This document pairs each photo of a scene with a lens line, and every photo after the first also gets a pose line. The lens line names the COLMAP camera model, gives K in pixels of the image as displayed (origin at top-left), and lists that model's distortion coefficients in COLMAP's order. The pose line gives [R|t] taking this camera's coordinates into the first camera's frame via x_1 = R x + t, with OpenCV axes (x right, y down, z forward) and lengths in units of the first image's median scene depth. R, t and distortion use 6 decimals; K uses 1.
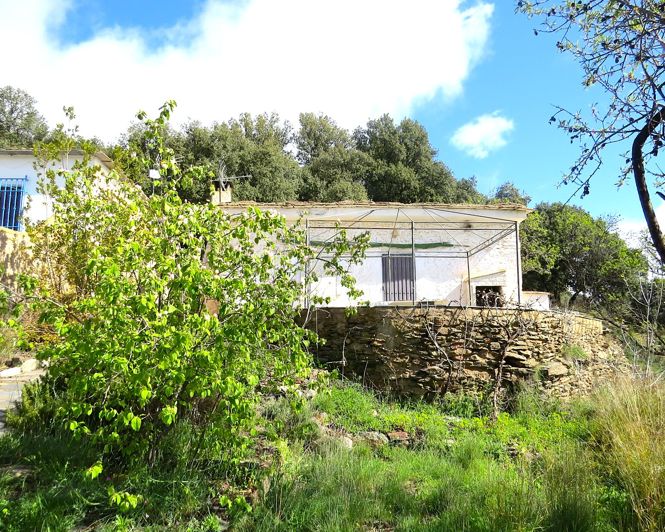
lens RADIAL K [[489.0, 0, 332.6], [0, 489.0, 293.1], [0, 0, 1]] dist [-0.005958, 0.001195]
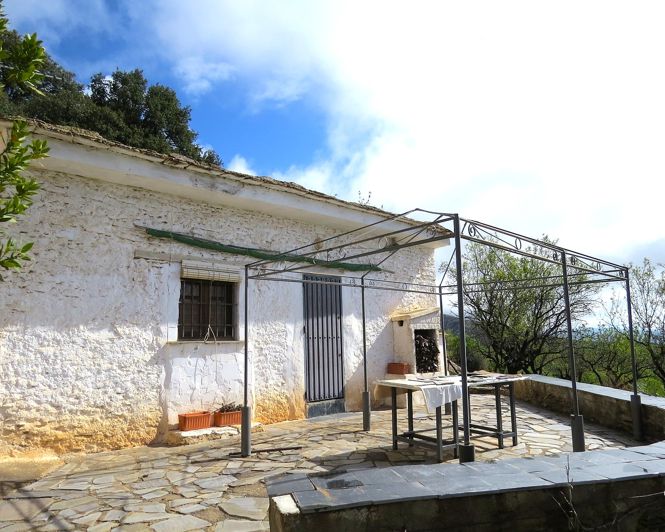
lens RADIAL K [[489.0, 0, 332.6], [0, 489.0, 293.1], [0, 0, 1]] dist [-0.005958, 0.001195]
pose [[0.777625, 0.062118, 0.625652, -0.261349], [-0.059312, 0.997917, -0.025359, -0.041954], [-0.625924, -0.017389, 0.779690, 0.486901]]
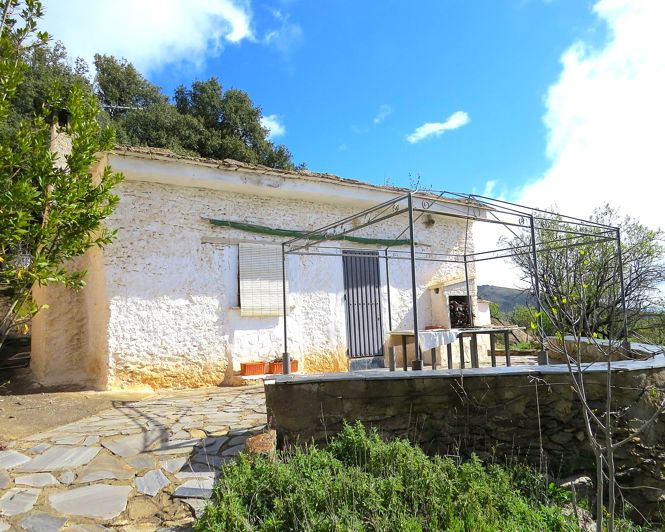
lens RADIAL K [[489.0, 0, 332.6], [0, 489.0, 293.1], [0, 0, 1]] dist [-0.005958, 0.001195]
pose [[0.877334, 0.011124, 0.479751, -0.266131], [-0.020940, 0.999666, 0.015115, -0.026507], [-0.479423, -0.023307, 0.877274, 0.359744]]
